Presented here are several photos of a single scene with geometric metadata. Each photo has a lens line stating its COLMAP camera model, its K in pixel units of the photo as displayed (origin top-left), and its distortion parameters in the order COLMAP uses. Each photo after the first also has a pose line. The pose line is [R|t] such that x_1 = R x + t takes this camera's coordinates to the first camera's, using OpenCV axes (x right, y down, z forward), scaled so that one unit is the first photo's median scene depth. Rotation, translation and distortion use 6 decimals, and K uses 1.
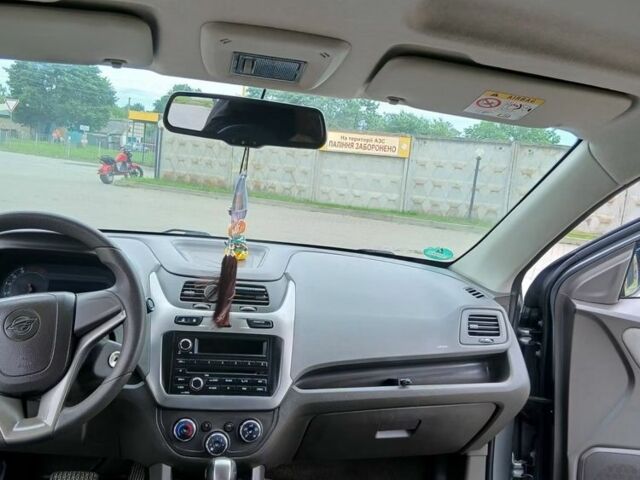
lens RADIAL K [[617.0, 0, 320.0], [0, 617.0, 240.0], [0, 0, 1]] dist [0.077980, -0.141260]
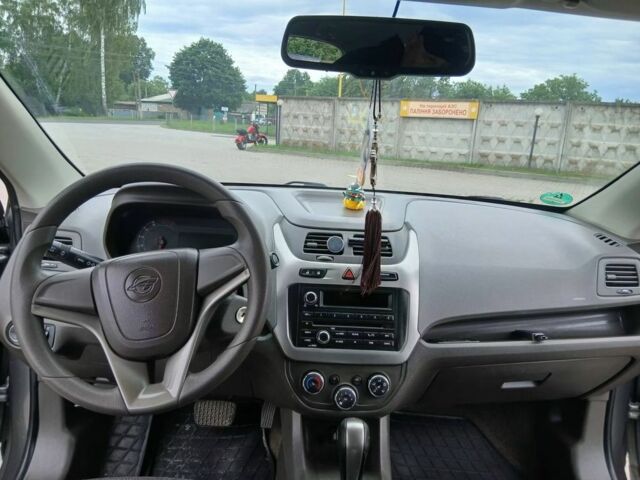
lens RADIAL K [[393.0, 0, 320.0], [0, 393.0, 240.0], [0, 0, 1]] dist [0.034486, -0.000878]
pose [[0.987737, -0.002500, -0.156110, -0.093661], [0.022123, 0.992024, 0.124090, 0.000188], [0.154555, -0.126022, 0.979914, 0.358424]]
